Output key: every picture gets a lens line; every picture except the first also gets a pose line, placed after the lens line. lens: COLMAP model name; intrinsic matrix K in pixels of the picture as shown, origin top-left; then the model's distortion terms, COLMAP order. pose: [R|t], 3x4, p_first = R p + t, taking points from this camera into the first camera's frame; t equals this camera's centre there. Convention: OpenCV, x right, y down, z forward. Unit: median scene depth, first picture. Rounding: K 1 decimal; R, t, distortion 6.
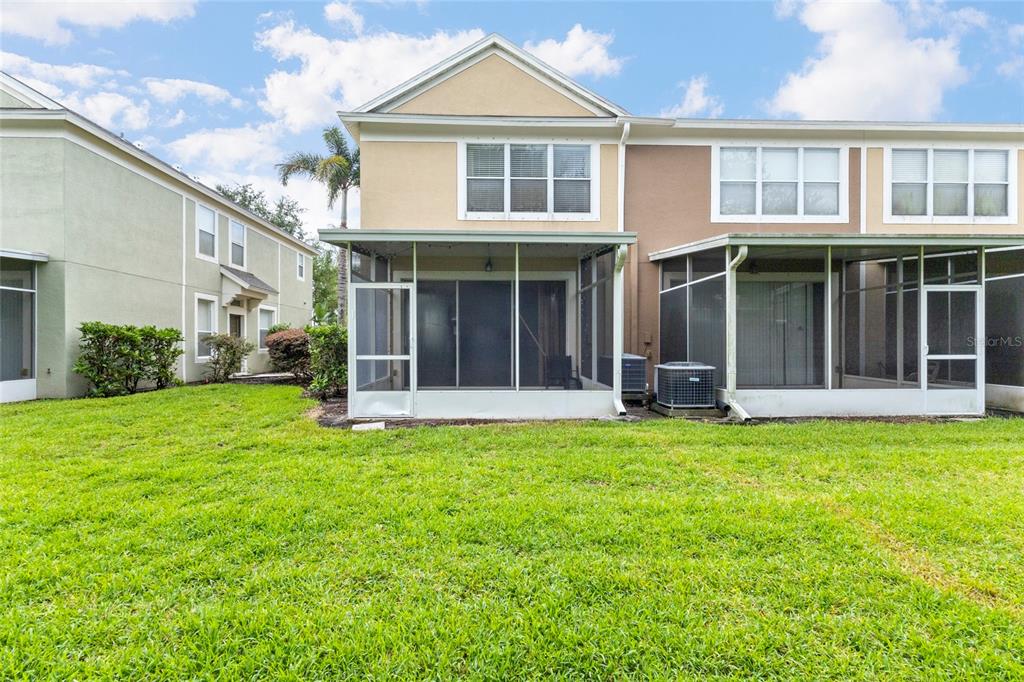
lens RADIAL K [[472.8, 0, 506.7], [0, 472.8, 346.5], [0, 0, 1]] dist [0.007960, 0.001785]
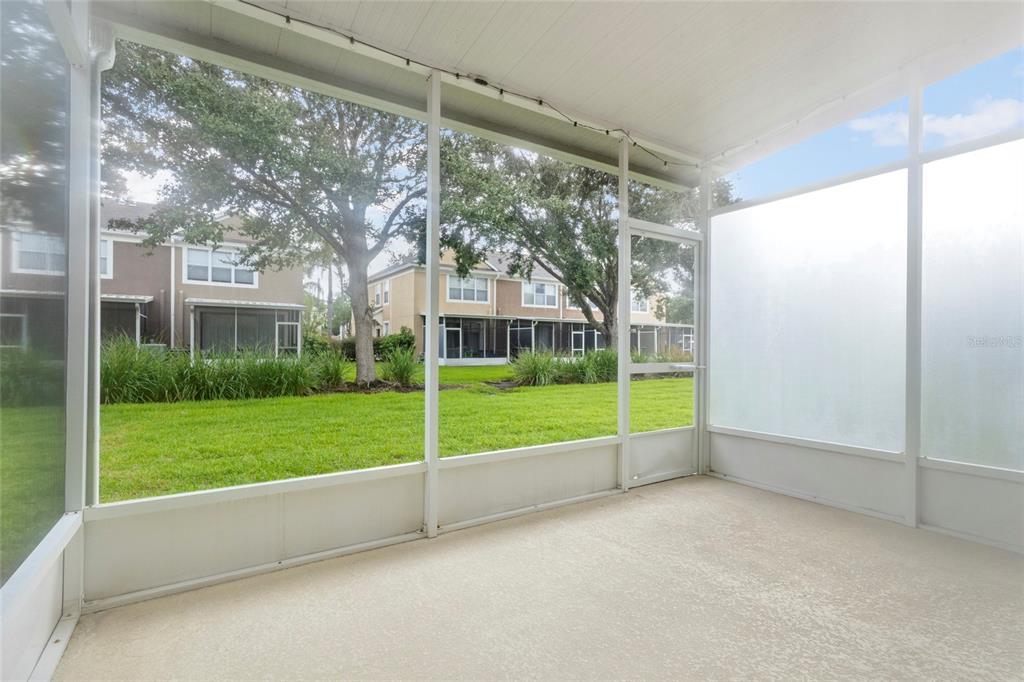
lens RADIAL K [[472.8, 0, 514.2], [0, 472.8, 343.4], [0, 0, 1]] dist [0.007960, 0.001785]
pose [[0.861933, 0.009196, 0.506939, -1.191008], [-0.005003, 0.999941, -0.009633, 0.009164], [-0.506998, 0.005766, 0.861928, -1.657202]]
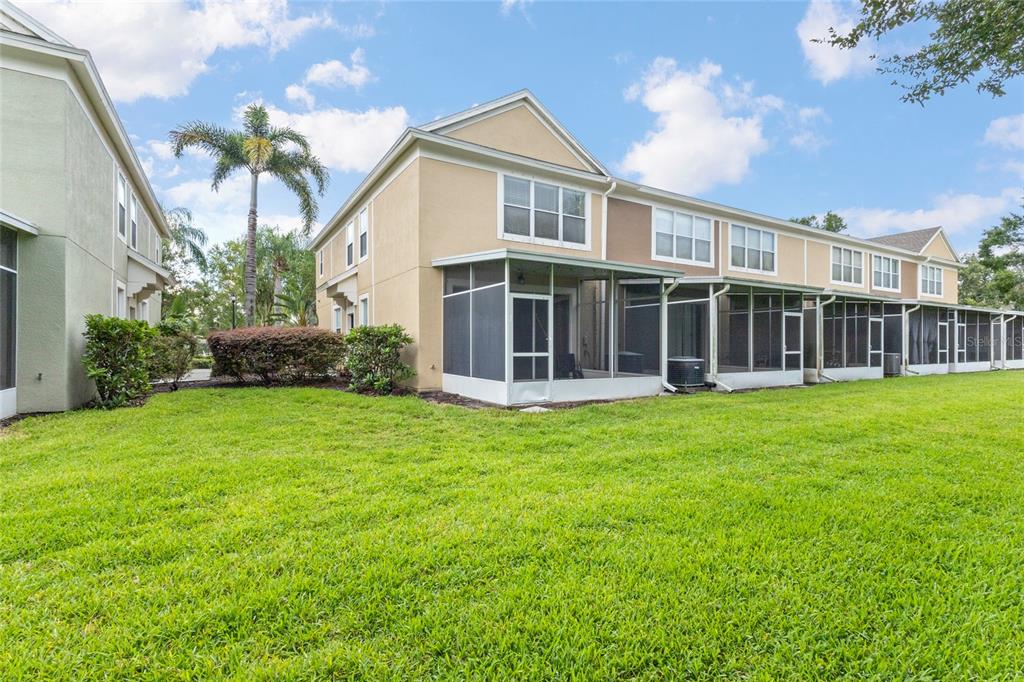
lens RADIAL K [[472.8, 0, 511.3], [0, 472.8, 342.8], [0, 0, 1]] dist [0.007960, 0.001785]
pose [[0.876443, 0.005693, 0.481472, -0.636120], [-0.000487, 0.999940, -0.010937, 0.004149], [-0.481505, 0.009351, 0.876393, -0.043422]]
